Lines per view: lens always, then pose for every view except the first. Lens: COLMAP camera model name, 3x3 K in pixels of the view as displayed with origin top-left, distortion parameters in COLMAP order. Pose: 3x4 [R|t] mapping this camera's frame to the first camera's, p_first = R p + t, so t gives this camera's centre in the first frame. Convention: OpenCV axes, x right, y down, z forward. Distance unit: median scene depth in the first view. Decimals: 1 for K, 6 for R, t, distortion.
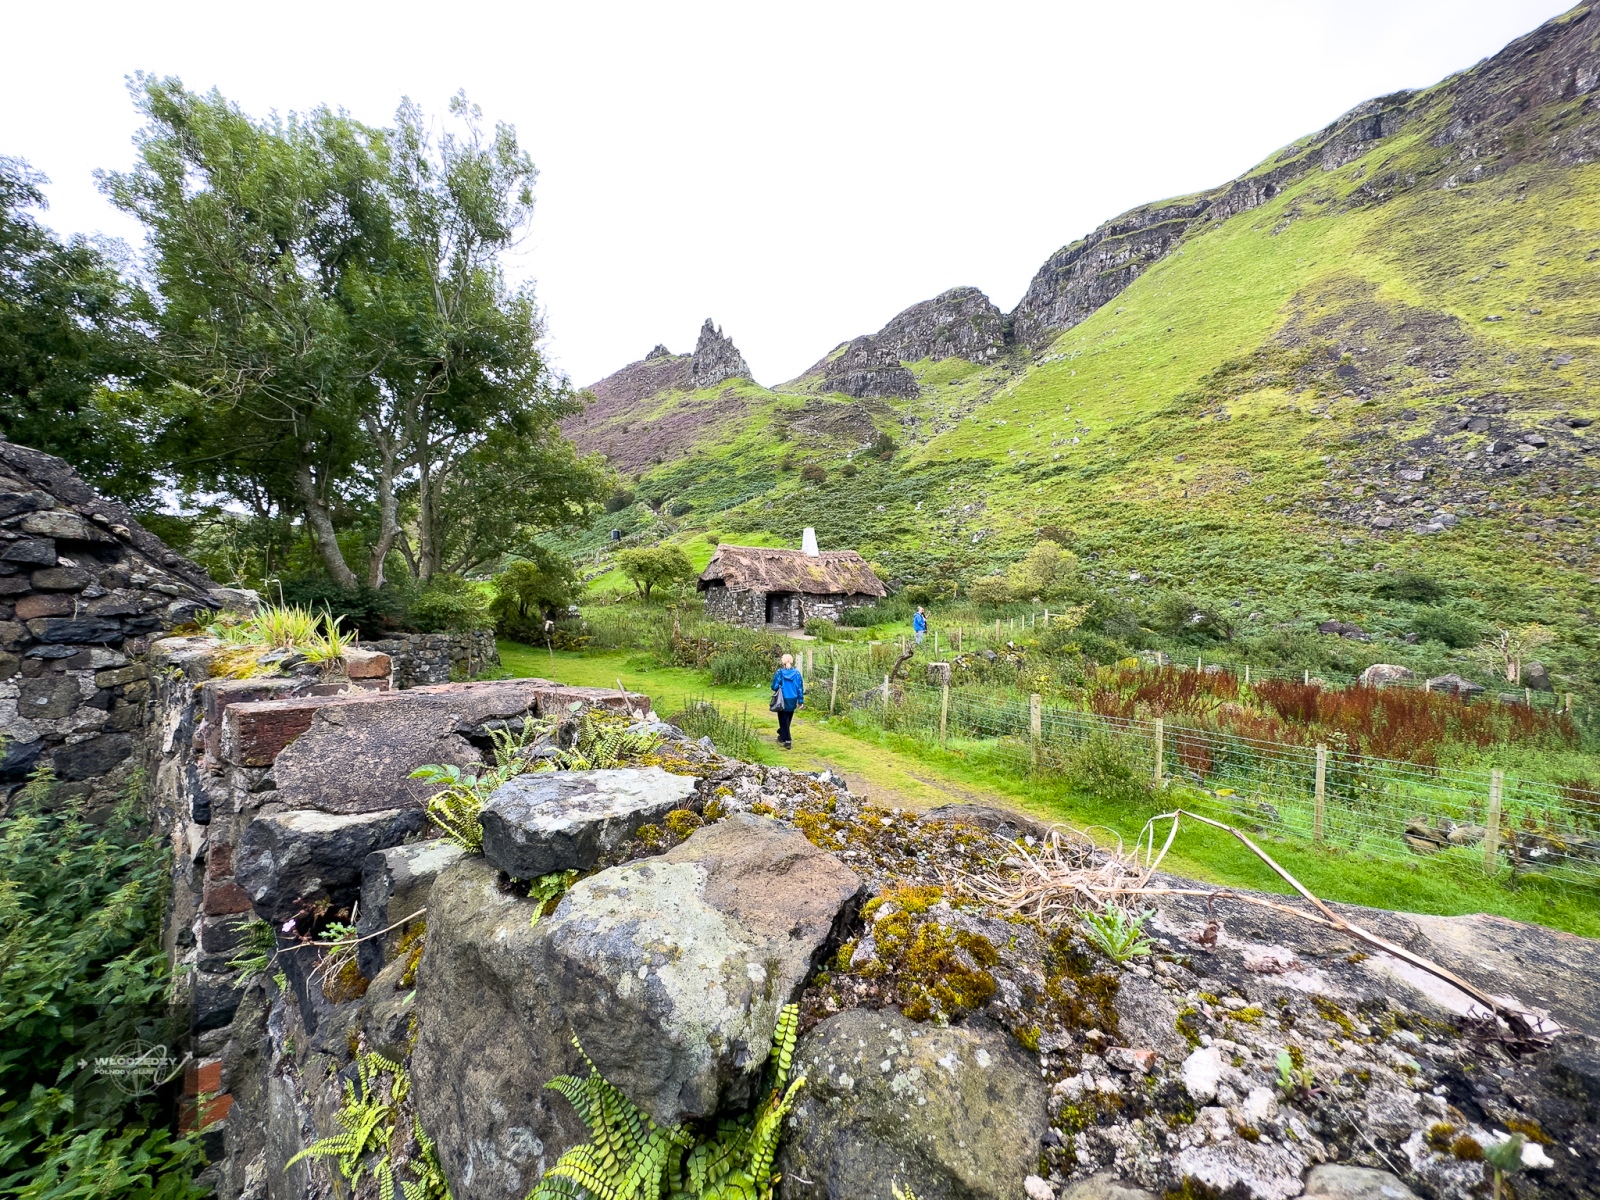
lens RADIAL K [[636.5, 0, 800.4], [0, 636.5, 597.3], [0, 0, 1]] dist [-0.003638, 0.000247]
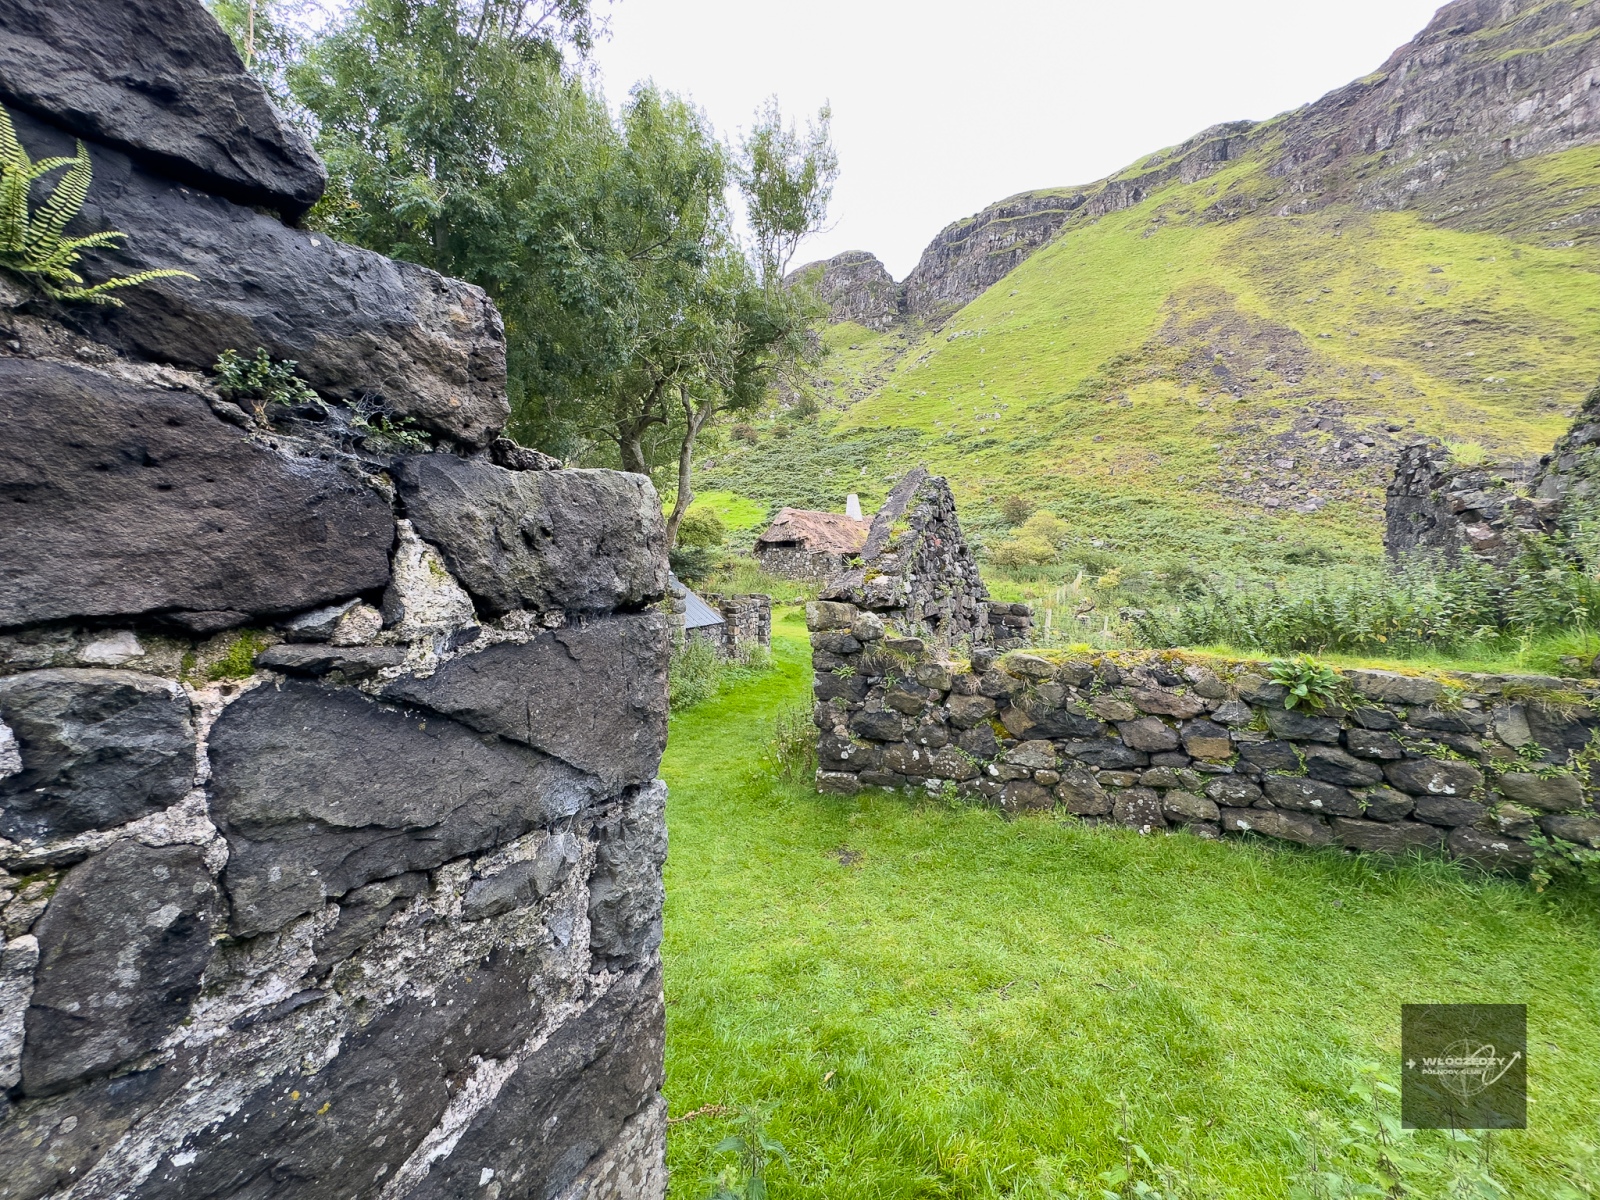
lens RADIAL K [[636.5, 0, 800.4], [0, 636.5, 597.3], [0, 0, 1]] dist [-0.003638, 0.000247]
pose [[0.978022, -0.003803, 0.208465, -0.118904], [-0.009766, 0.997901, 0.064022, -0.001198], [-0.208271, -0.064651, 0.975932, -0.018205]]
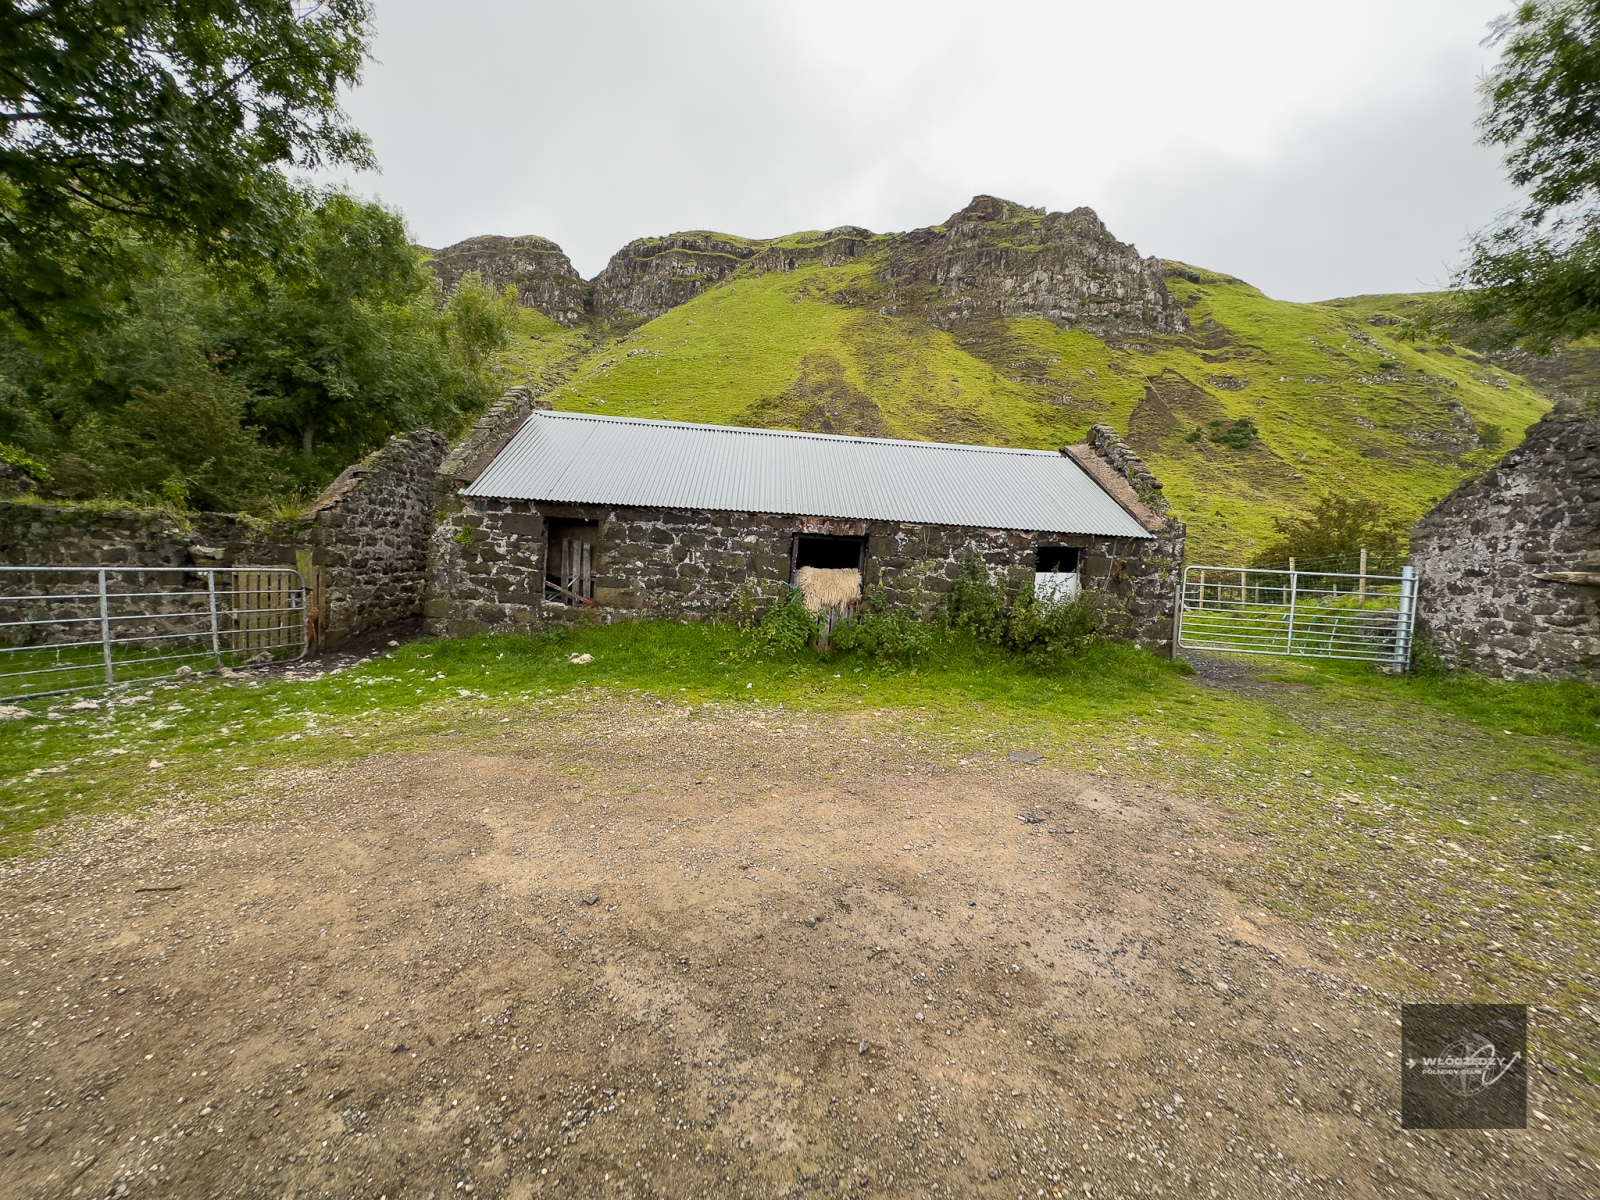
lens RADIAL K [[636.5, 0, 800.4], [0, 636.5, 597.3], [0, 0, 1]] dist [-0.003638, 0.000247]
pose [[0.767191, 0.018761, 0.641145, -0.159251], [-0.064354, 0.996780, 0.047837, 0.001335], [-0.638183, -0.077960, 0.765927, -0.164518]]
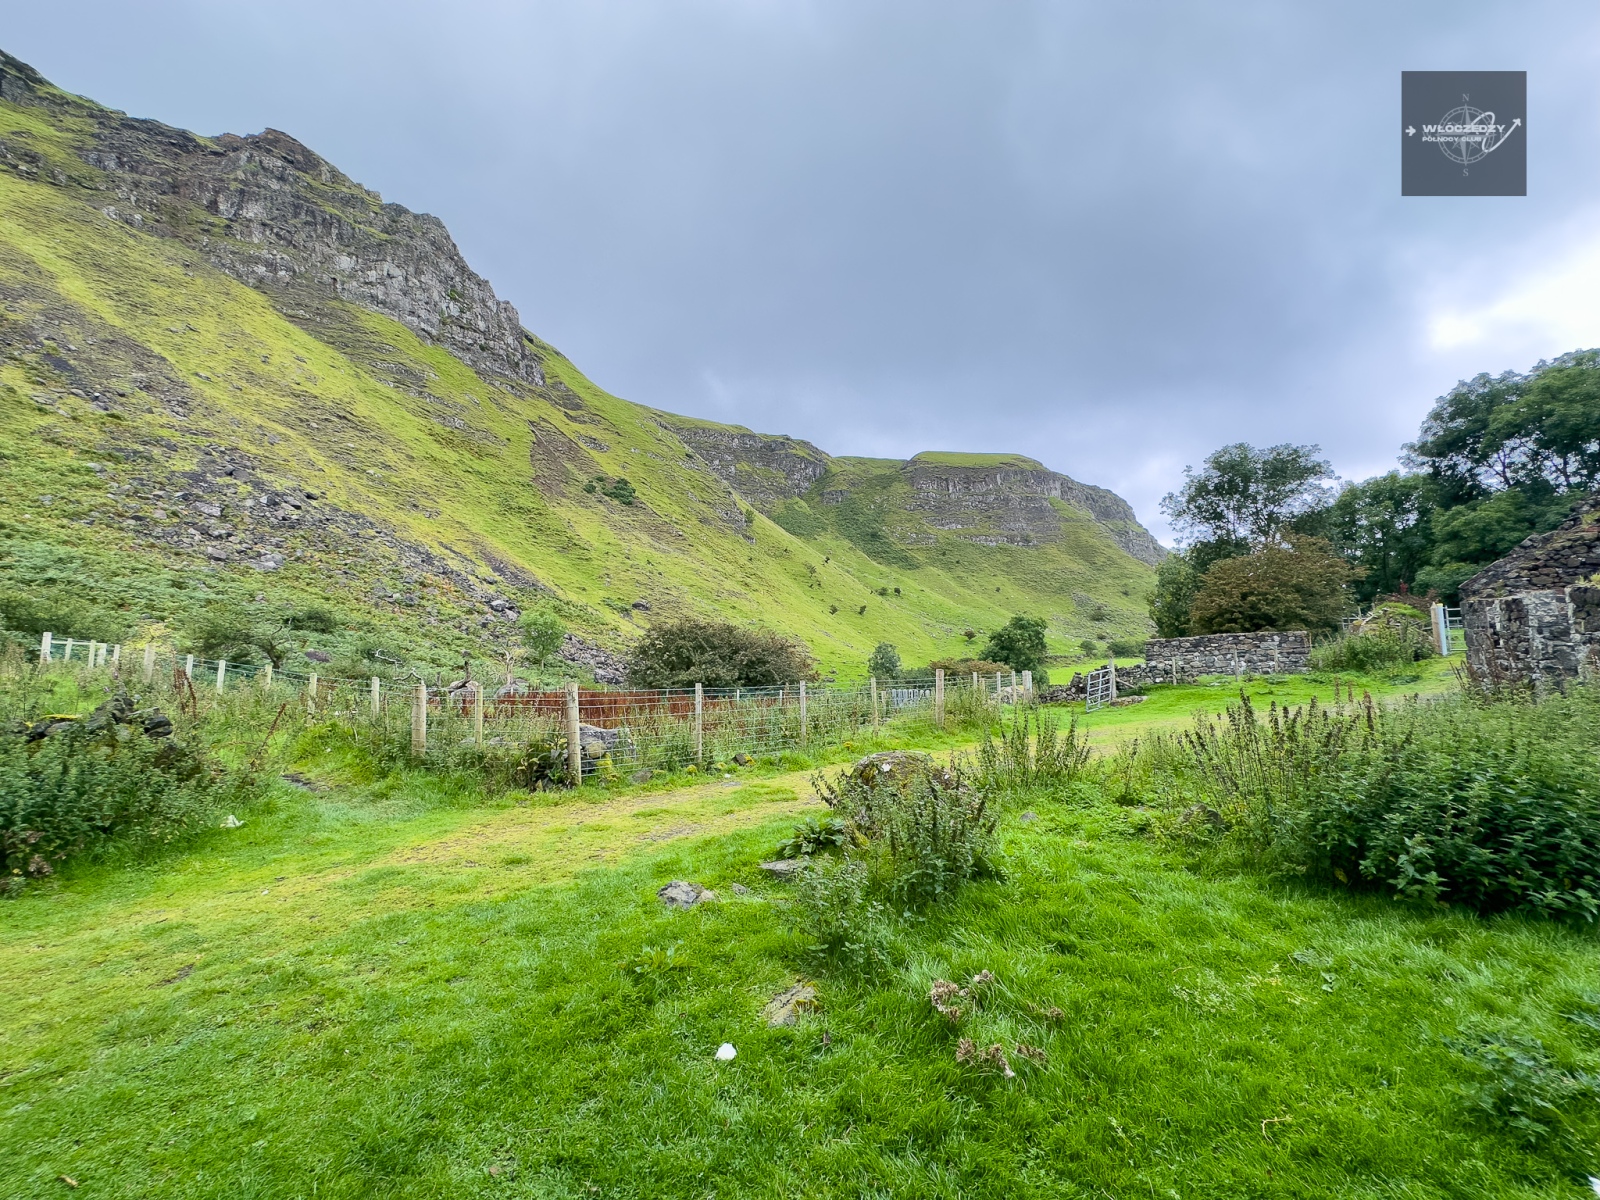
lens RADIAL K [[636.5, 0, 800.4], [0, 636.5, 597.3], [0, 0, 1]] dist [-0.003638, 0.000247]
pose [[-0.184689, 0.071693, 0.980179, -0.083599], [0.005340, 0.997394, -0.071946, 0.009967], [-0.982782, -0.008053, -0.184591, 0.148110]]
